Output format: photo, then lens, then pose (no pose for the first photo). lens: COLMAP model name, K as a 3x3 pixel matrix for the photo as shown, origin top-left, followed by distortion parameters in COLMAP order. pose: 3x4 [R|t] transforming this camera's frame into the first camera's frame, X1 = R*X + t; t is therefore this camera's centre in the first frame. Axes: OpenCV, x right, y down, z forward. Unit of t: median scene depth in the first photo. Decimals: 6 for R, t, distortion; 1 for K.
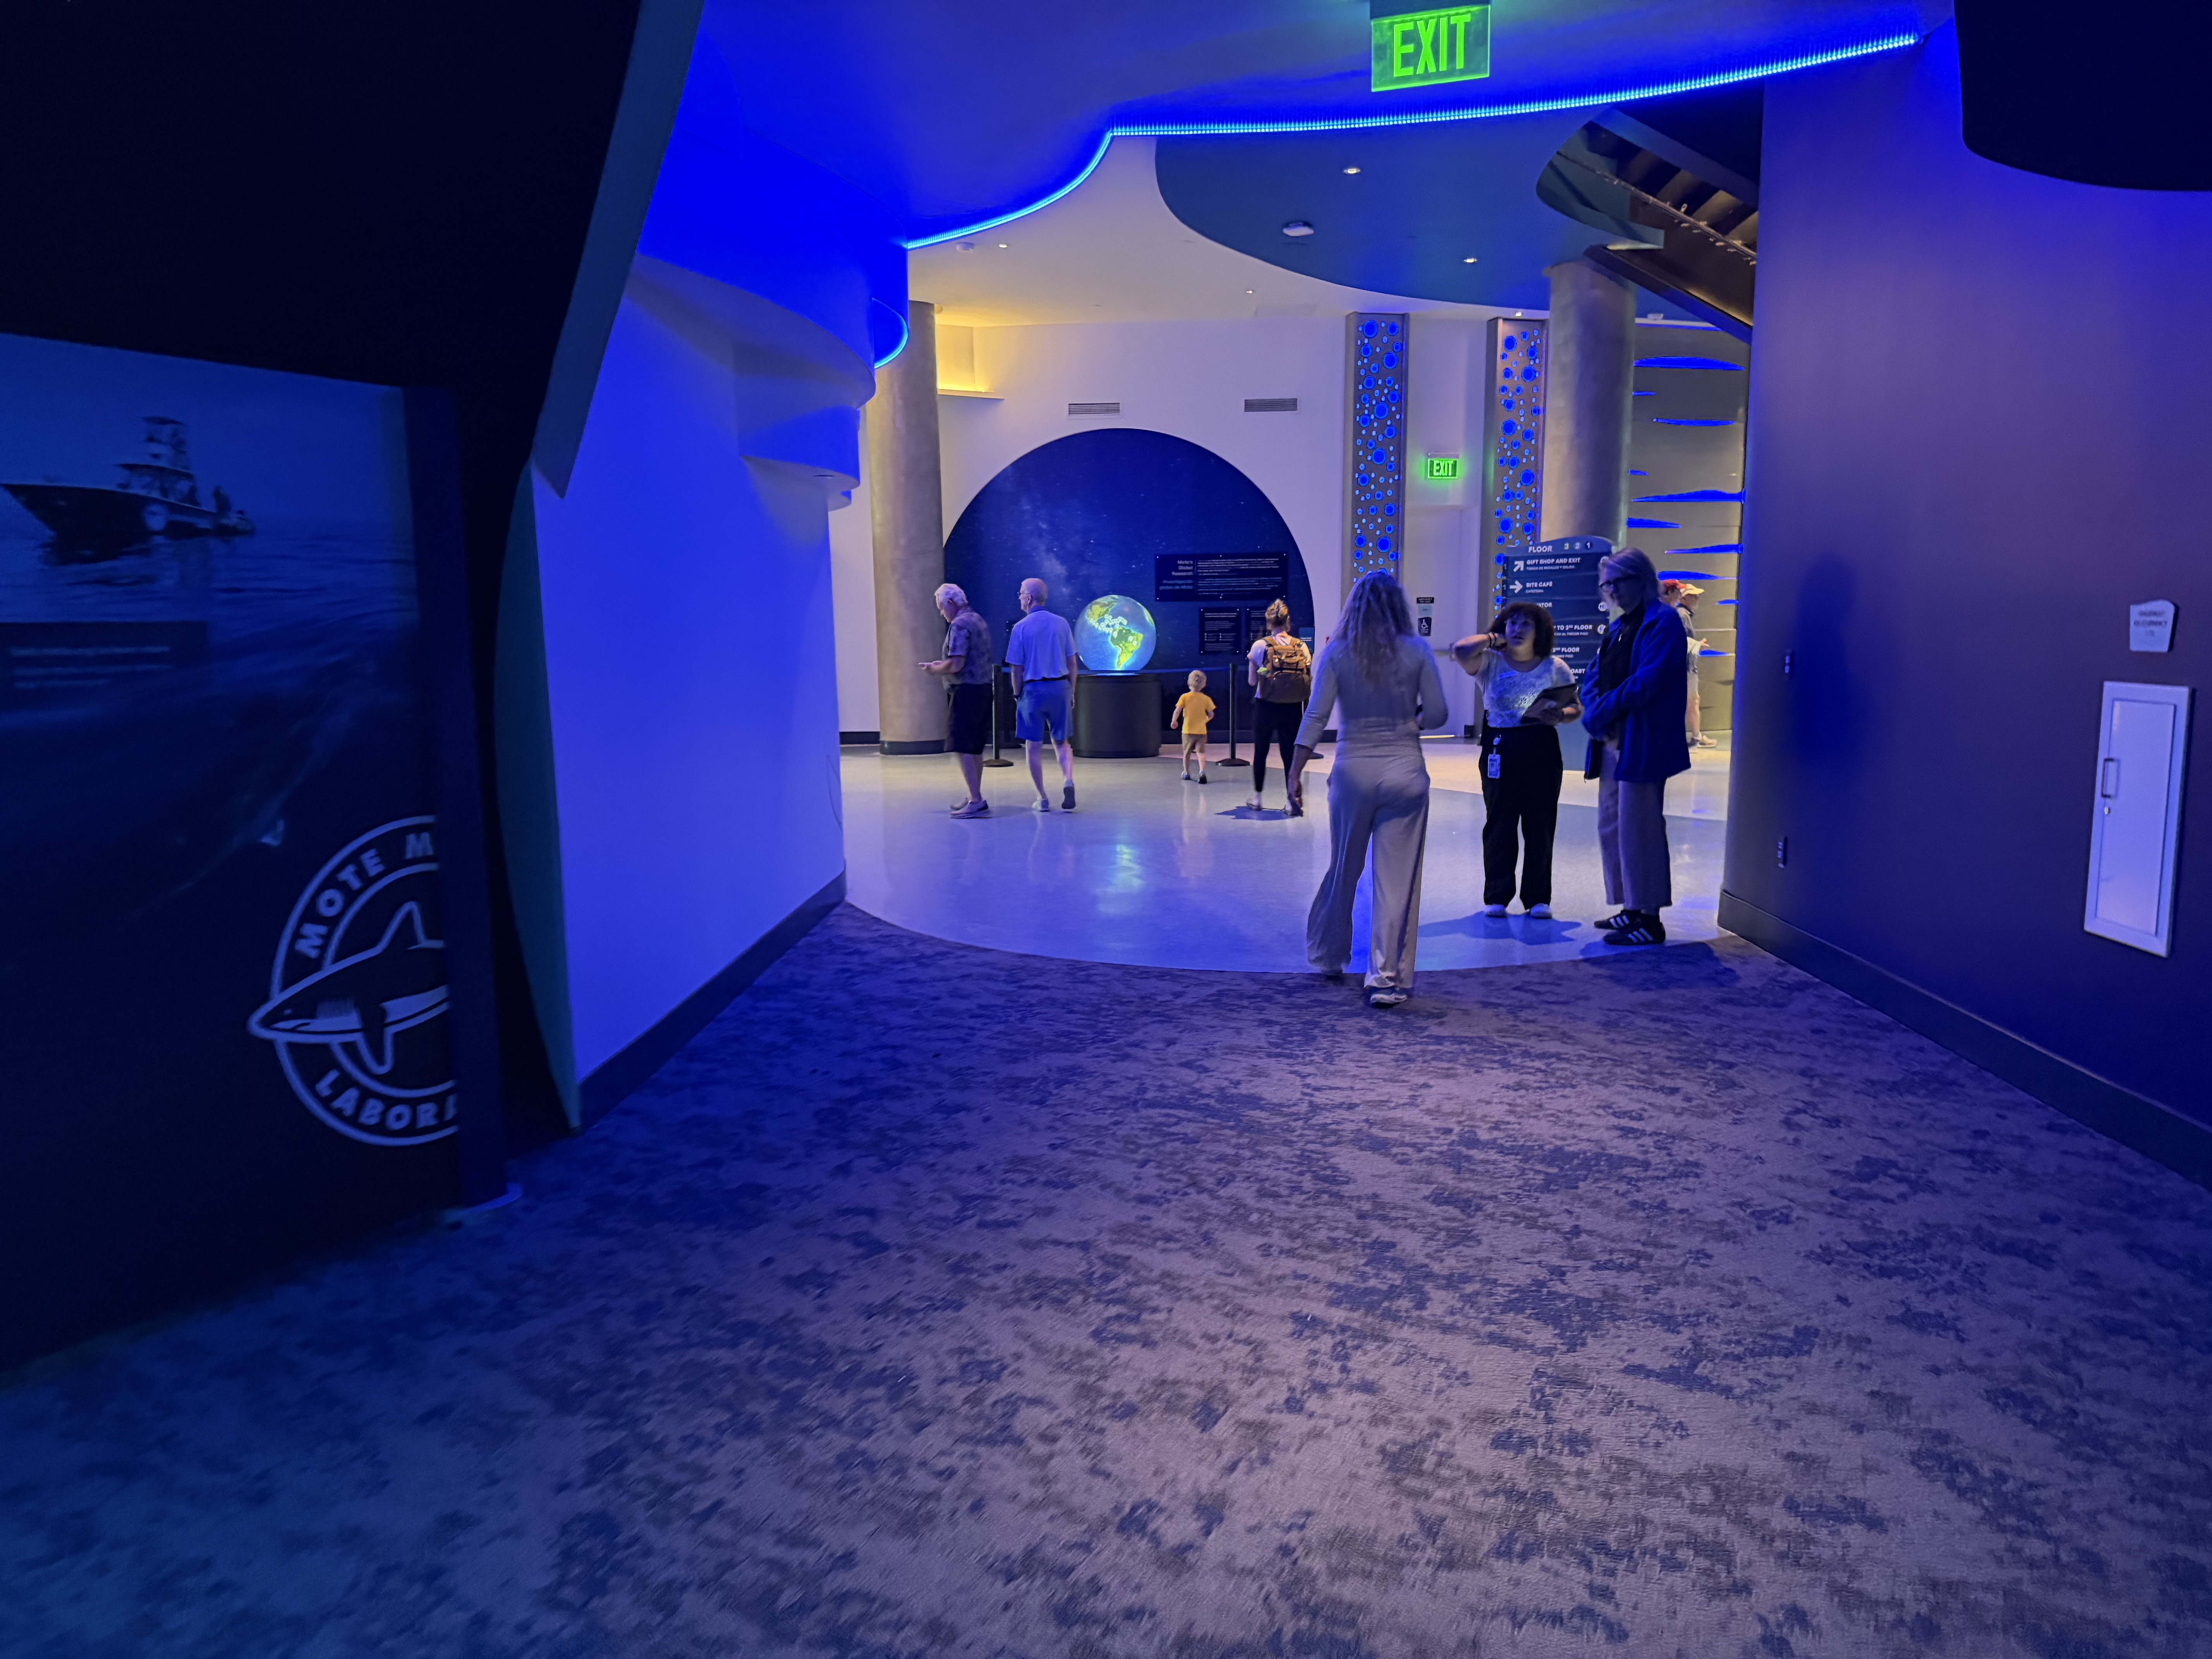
lens RADIAL K [[1551.8, 0, 1097.5], [0, 1551.8, 828.0], [0, 0, 1]] dist [0.028521, -0.031468]
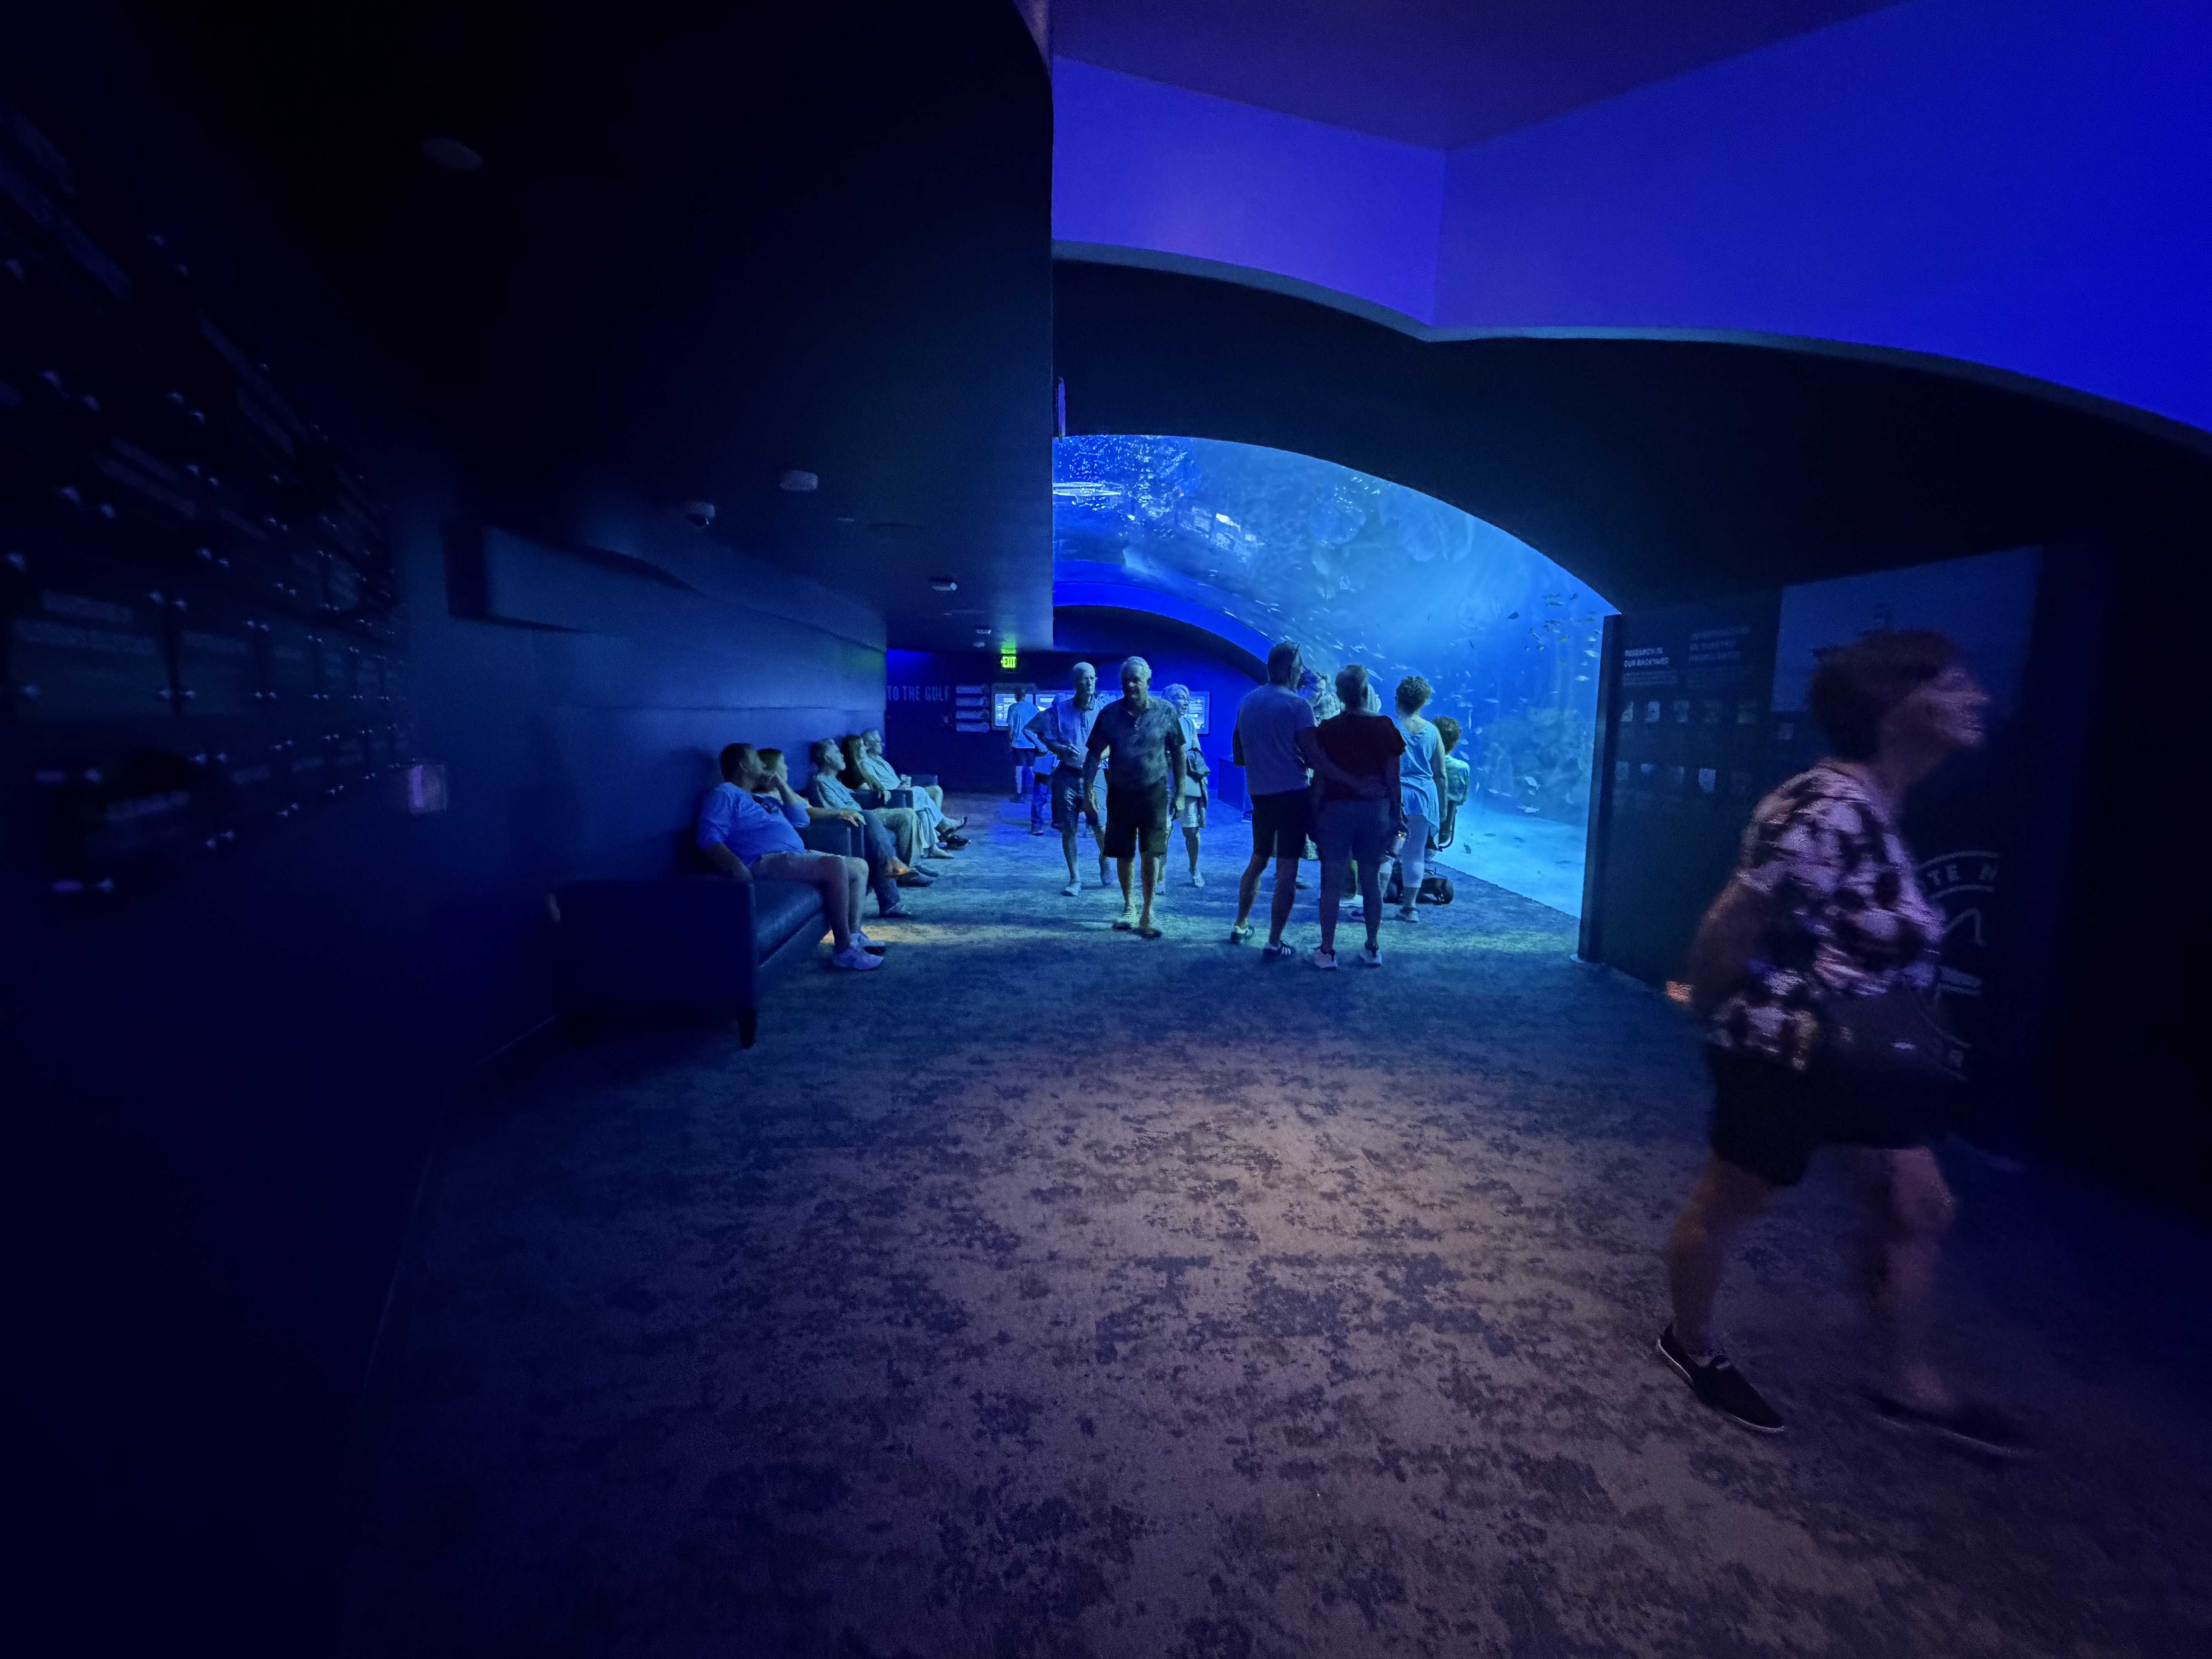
lens RADIAL K [[882.9, 0, 1094.1], [0, 882.9, 828.8], [0, 0, 1]] dist [-0.001892, 0.000593]
pose [[-0.842251, 0.069109, -0.534637, 0.864382], [-0.084401, 0.962614, 0.257394, -0.213178], [0.532437, 0.261914, -0.804930, 1.574902]]
